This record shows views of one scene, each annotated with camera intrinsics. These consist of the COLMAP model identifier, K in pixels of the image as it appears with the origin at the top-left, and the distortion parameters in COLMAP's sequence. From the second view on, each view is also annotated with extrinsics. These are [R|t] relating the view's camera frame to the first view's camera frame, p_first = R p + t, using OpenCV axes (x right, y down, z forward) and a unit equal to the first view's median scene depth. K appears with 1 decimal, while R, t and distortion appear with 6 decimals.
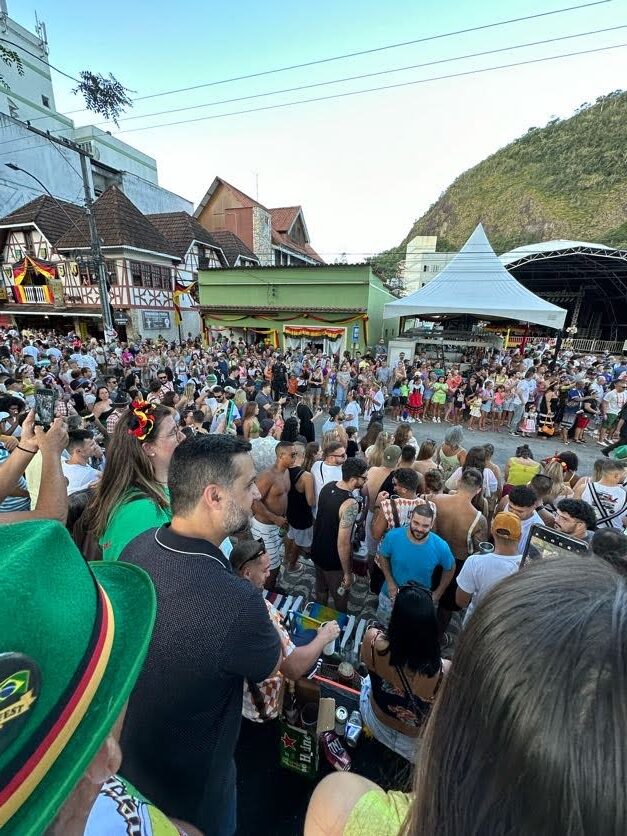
lens RADIAL K [[333.5, 0, 310.8], [0, 333.5, 417.5], [0, 0, 1]] dist [-0.003449, 0.000186]
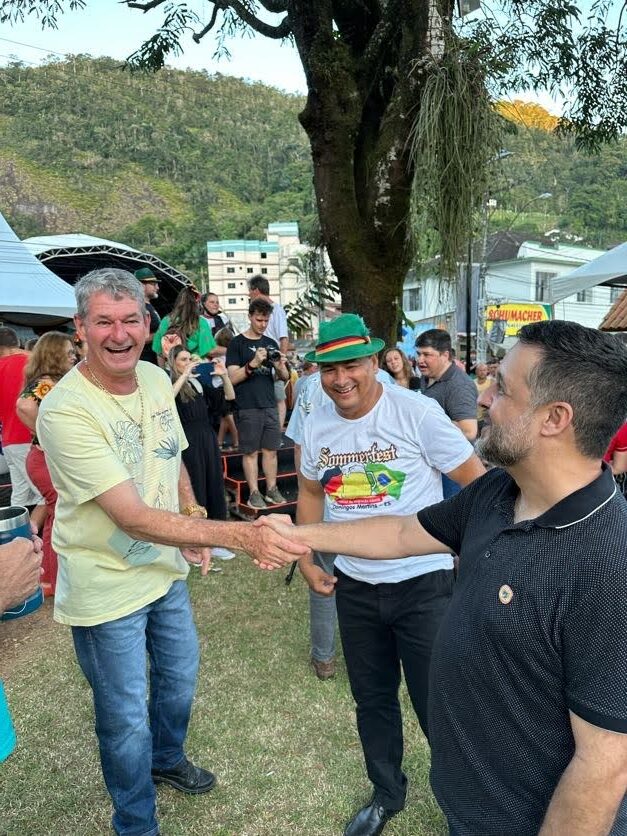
lens RADIAL K [[589.9, 0, 318.9], [0, 589.9, 422.2], [0, 0, 1]] dist [0.021424, -0.030584]
pose [[0.561433, -0.143592, 0.814969, -0.100212], [0.273763, 0.961606, -0.019167, 0.054315], [-0.780927, 0.233869, 0.579188, -0.108651]]
